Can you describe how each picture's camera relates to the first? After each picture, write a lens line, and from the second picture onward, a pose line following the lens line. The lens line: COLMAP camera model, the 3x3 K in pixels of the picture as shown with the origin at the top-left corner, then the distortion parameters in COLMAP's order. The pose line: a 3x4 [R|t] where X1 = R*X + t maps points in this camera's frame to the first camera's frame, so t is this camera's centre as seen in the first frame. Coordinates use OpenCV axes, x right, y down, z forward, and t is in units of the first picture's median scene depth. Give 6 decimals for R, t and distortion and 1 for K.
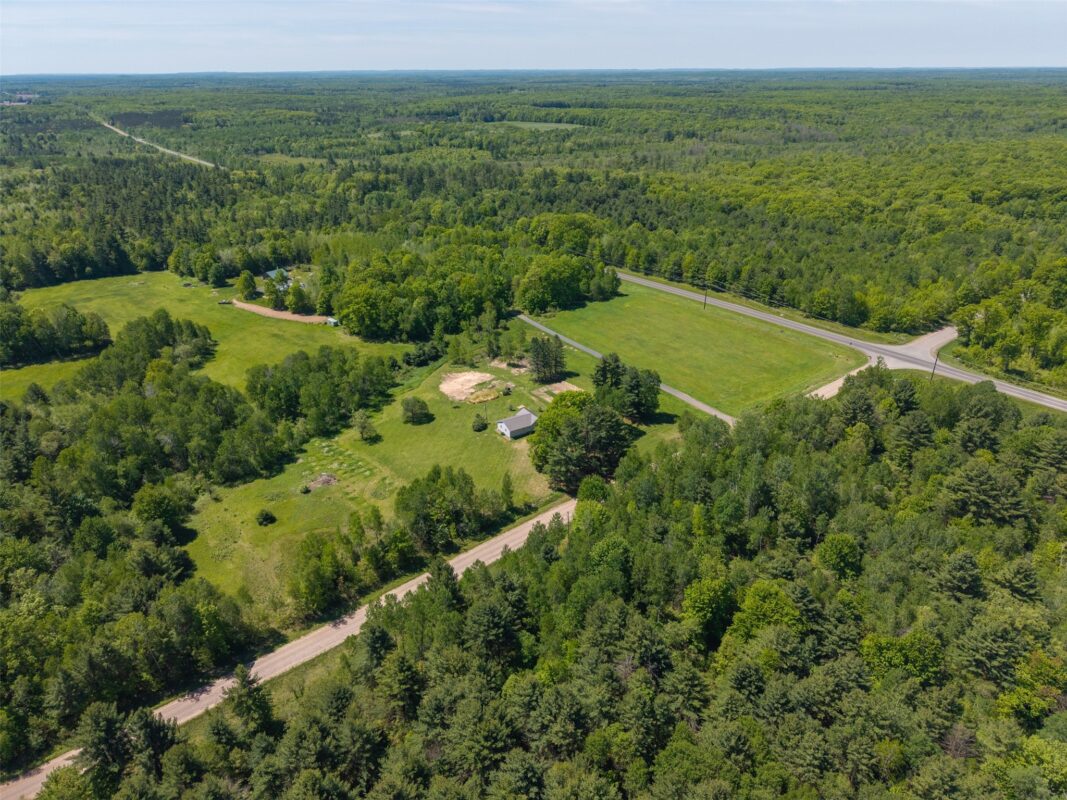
lens RADIAL K [[715.1, 0, 529.3], [0, 715.1, 395.5], [0, 0, 1]] dist [0.016931, -0.016147]
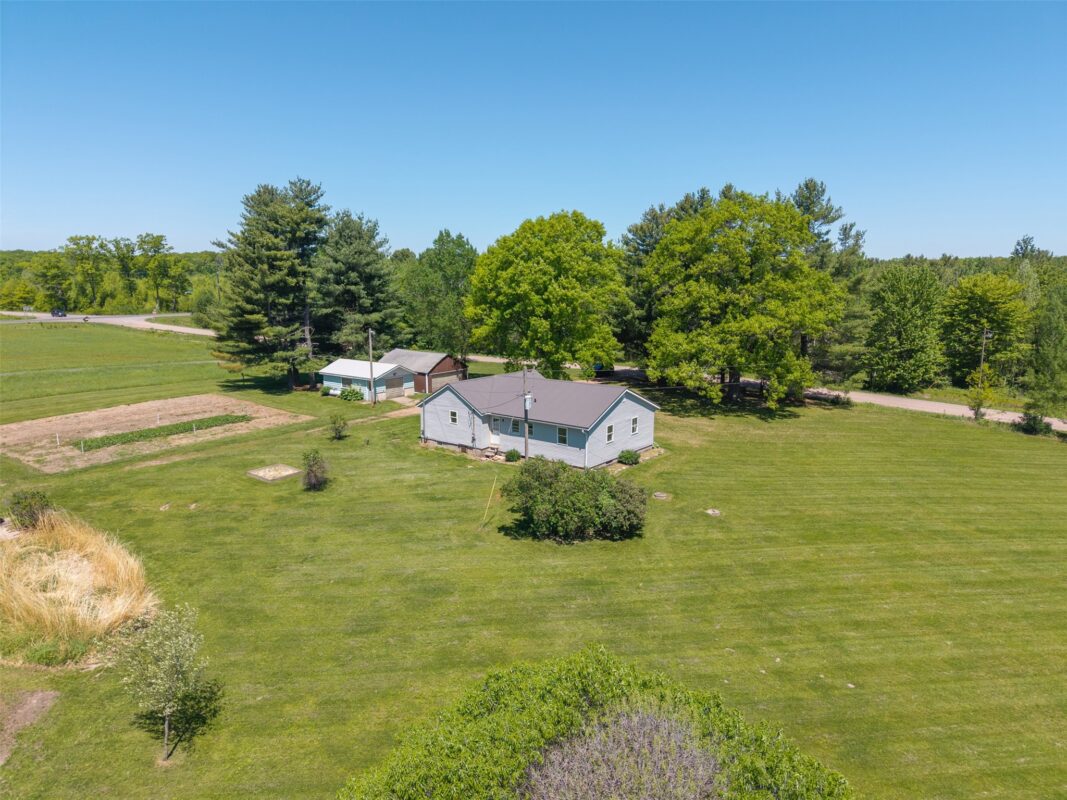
lens RADIAL K [[715.1, 0, 535.9], [0, 715.1, 404.7], [0, 0, 1]] dist [0.016931, -0.016147]
pose [[-0.338250, -0.158714, 0.927576, -0.177457], [0.394423, 0.871011, 0.292865, -0.022674], [-0.854410, 0.464919, -0.232020, 0.905505]]
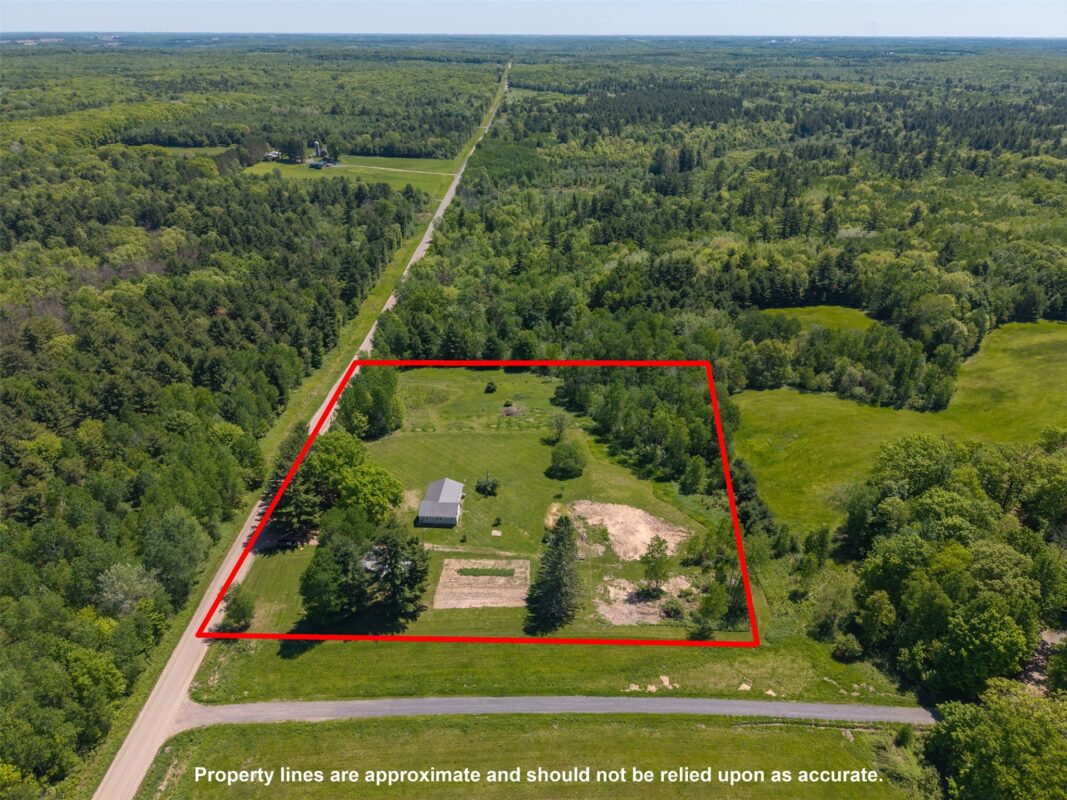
lens RADIAL K [[715.1, 0, 532.4], [0, 715.1, 398.8], [0, 0, 1]] dist [0.016931, -0.016147]
pose [[-0.585619, 0.372892, -0.719723, 0.384779], [-0.332421, 0.699324, 0.632805, -0.484247], [0.739288, 0.609834, -0.285580, 1.058380]]
